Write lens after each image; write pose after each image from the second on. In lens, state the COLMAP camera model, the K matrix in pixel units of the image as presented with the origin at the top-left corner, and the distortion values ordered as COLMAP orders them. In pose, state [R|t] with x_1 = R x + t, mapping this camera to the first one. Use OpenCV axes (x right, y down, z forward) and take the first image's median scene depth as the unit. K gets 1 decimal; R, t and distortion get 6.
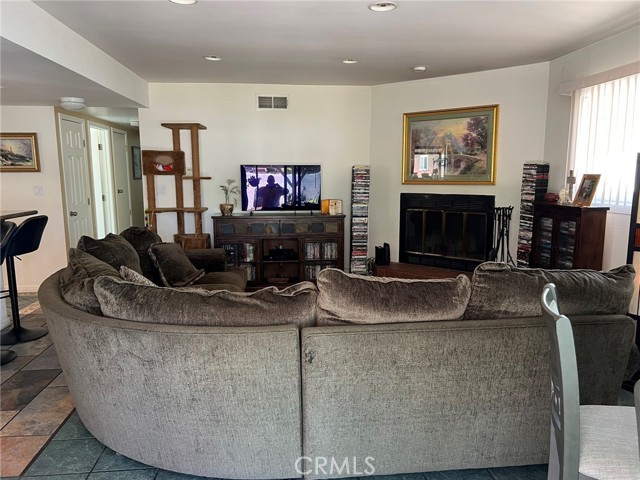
lens RADIAL K [[482.0, 0, 325.6], [0, 482.0, 241.1], [0, 0, 1]] dist [0.052112, -0.062129]
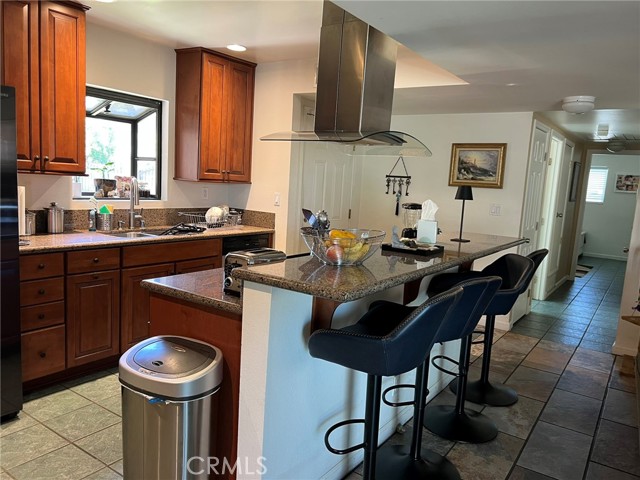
lens RADIAL K [[482.0, 0, 317.5], [0, 482.0, 246.9], [0, 0, 1]] dist [0.052112, -0.062129]
pose [[0.752185, 0.139501, -0.644017, -0.267667], [-0.152808, 0.987620, 0.035456, -0.021641], [0.640990, 0.071742, 0.764189, 0.146449]]
